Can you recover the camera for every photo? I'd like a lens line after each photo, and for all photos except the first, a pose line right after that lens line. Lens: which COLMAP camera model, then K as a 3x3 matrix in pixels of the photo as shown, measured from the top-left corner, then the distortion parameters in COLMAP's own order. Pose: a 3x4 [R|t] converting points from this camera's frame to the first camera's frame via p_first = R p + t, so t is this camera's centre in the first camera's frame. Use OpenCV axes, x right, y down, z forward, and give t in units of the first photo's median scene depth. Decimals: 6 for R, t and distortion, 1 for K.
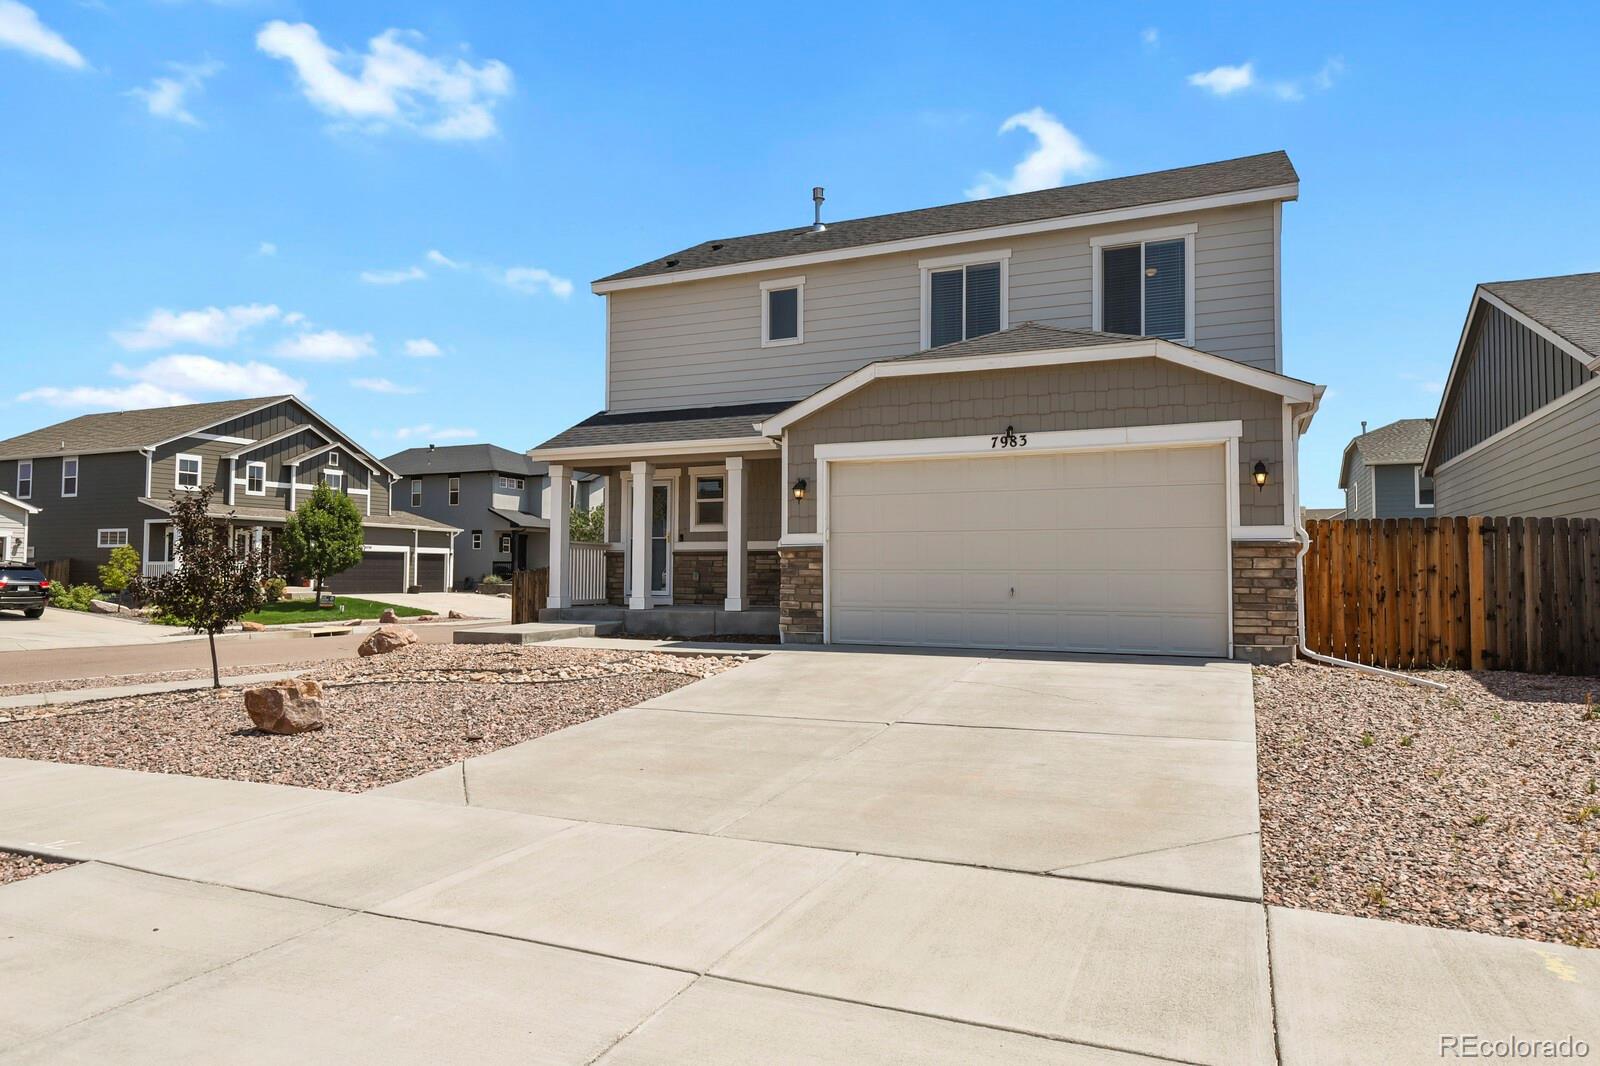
lens RADIAL K [[971.4, 0, 802.2], [0, 971.4, 531.5], [0, 0, 1]] dist [0.002208, -0.005148]
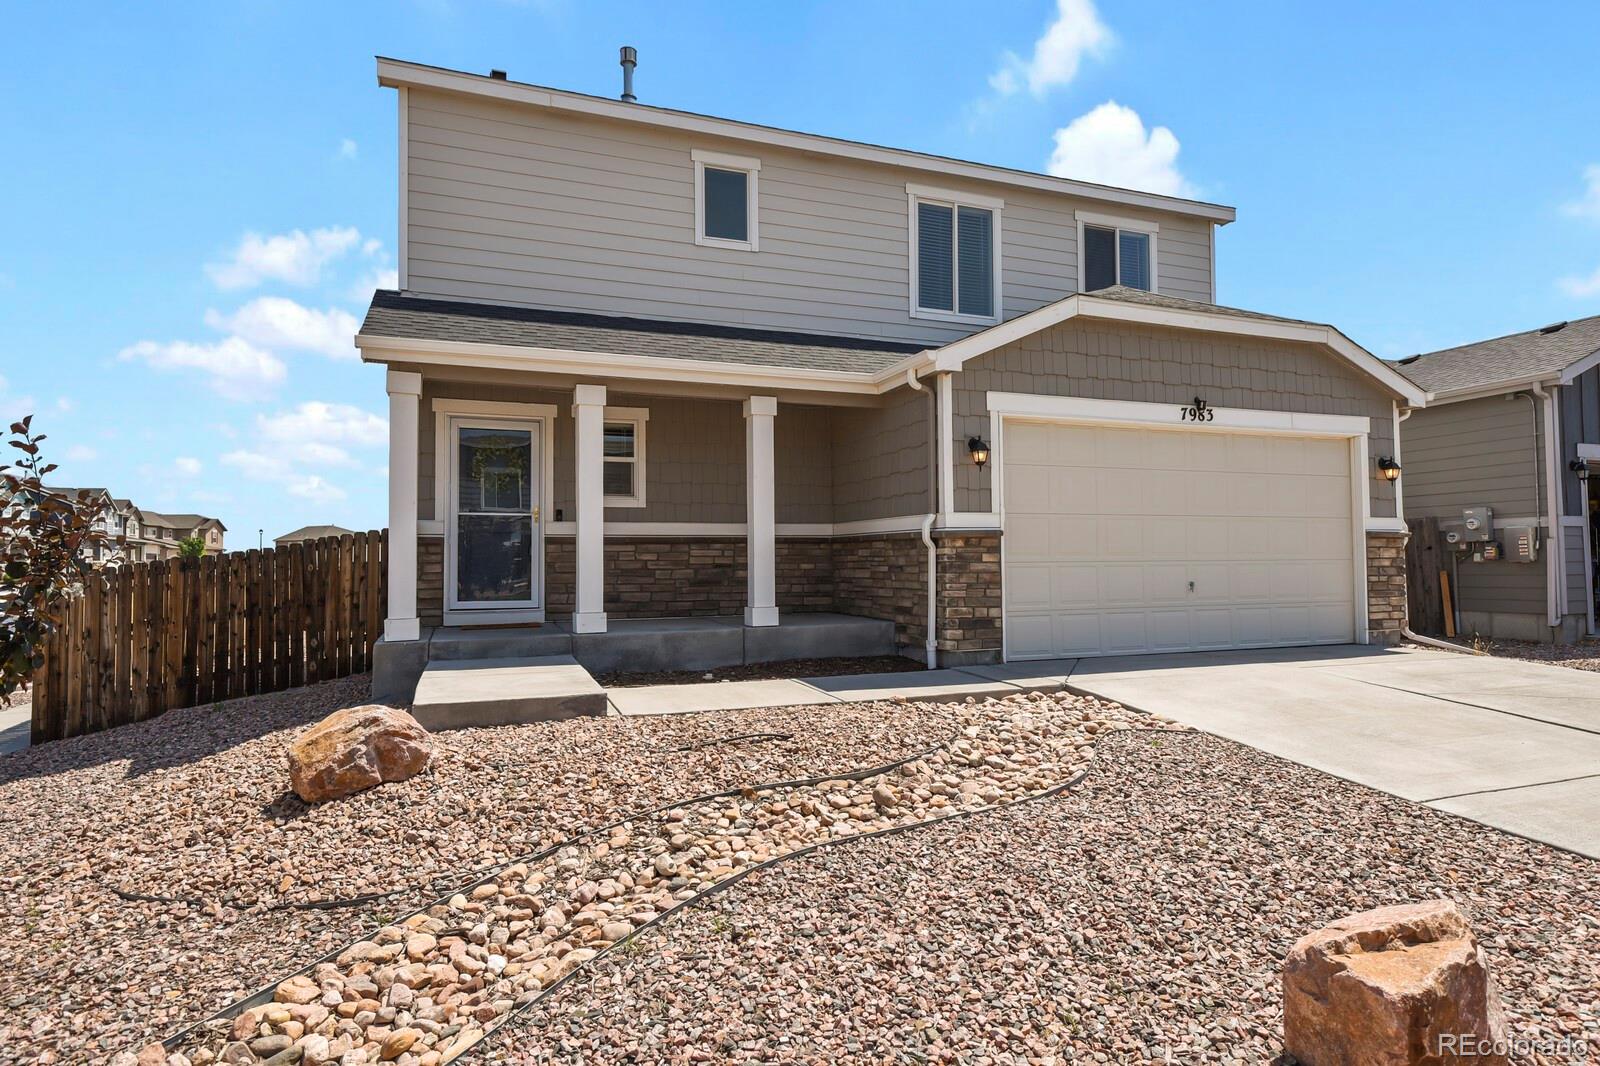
lens RADIAL K [[928.3, 0, 805.3], [0, 928.3, 527.7], [0, 0, 1]] dist [0.004699, -0.000099]
pose [[0.699773, 0.019739, 0.714093, -0.581381], [-0.019559, 0.999773, -0.008469, 0.021640], [-0.714098, -0.008040, 0.700000, 0.609471]]
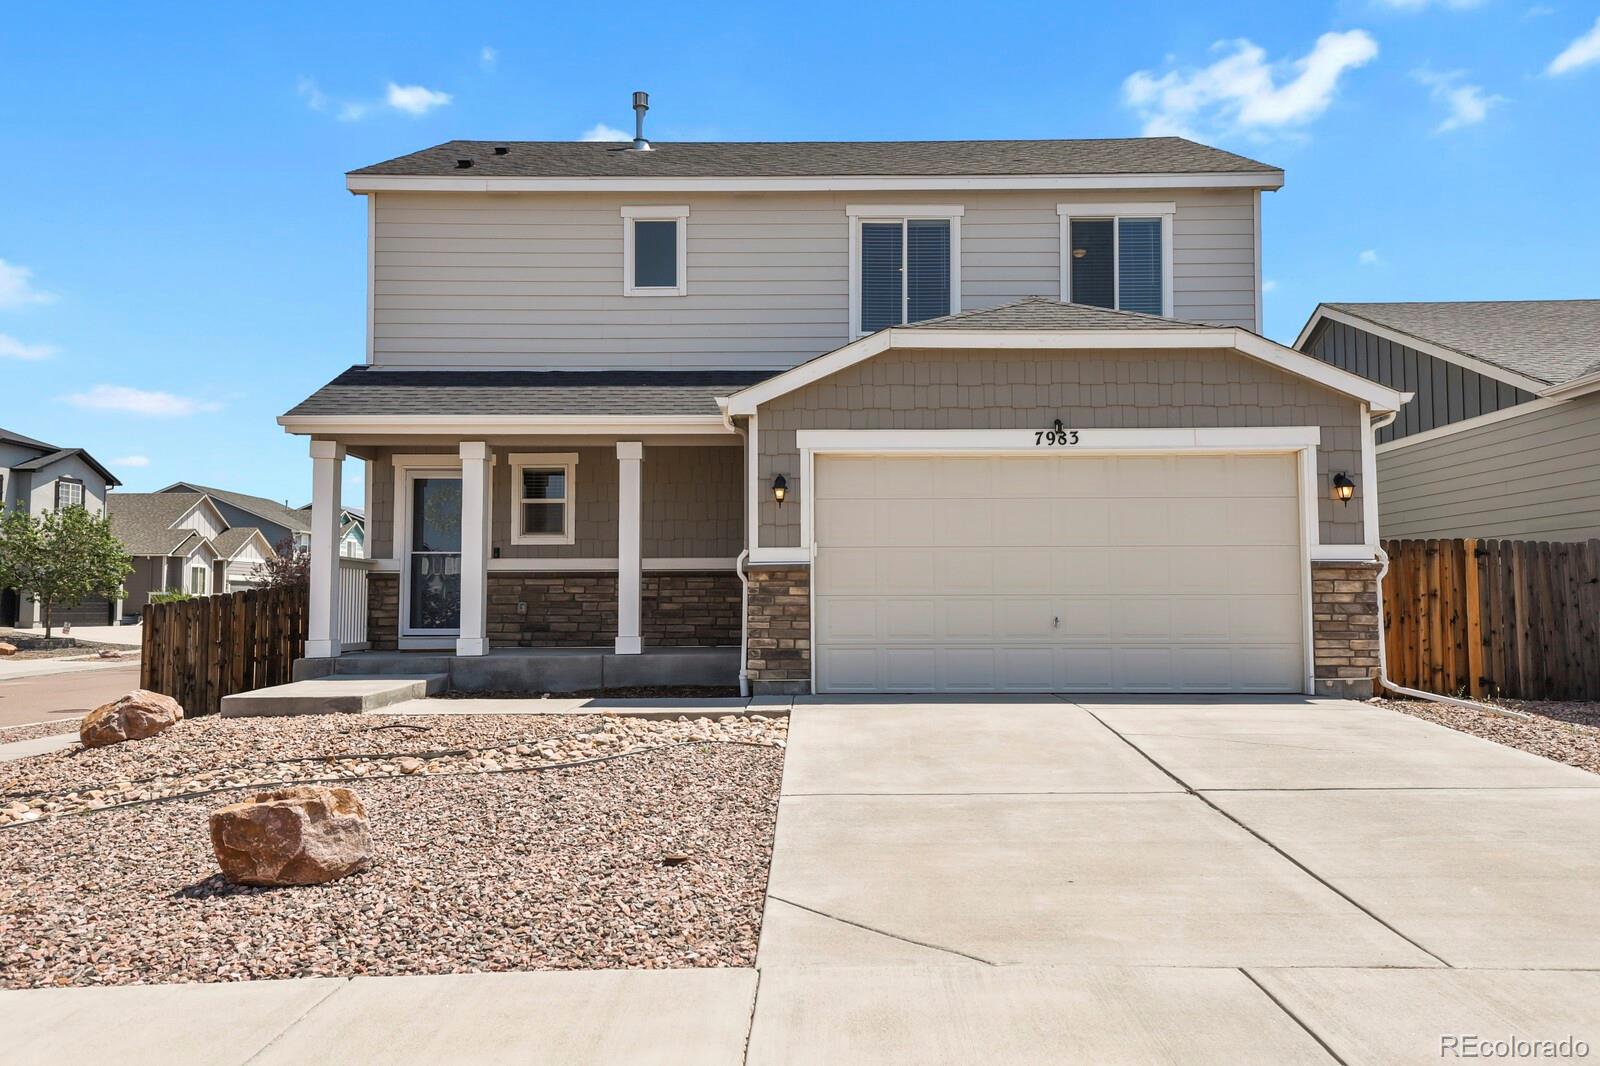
lens RADIAL K [[1196.7, 0, 805.1], [0, 1196.7, 521.3], [0, 0, 1]] dist [0.040923, 0.004749]
pose [[0.914603, 0.022027, 0.403753, -0.356765], [-0.011099, 0.999506, -0.029387, 0.008799], [-0.404201, 0.022396, 0.914396, 0.148464]]
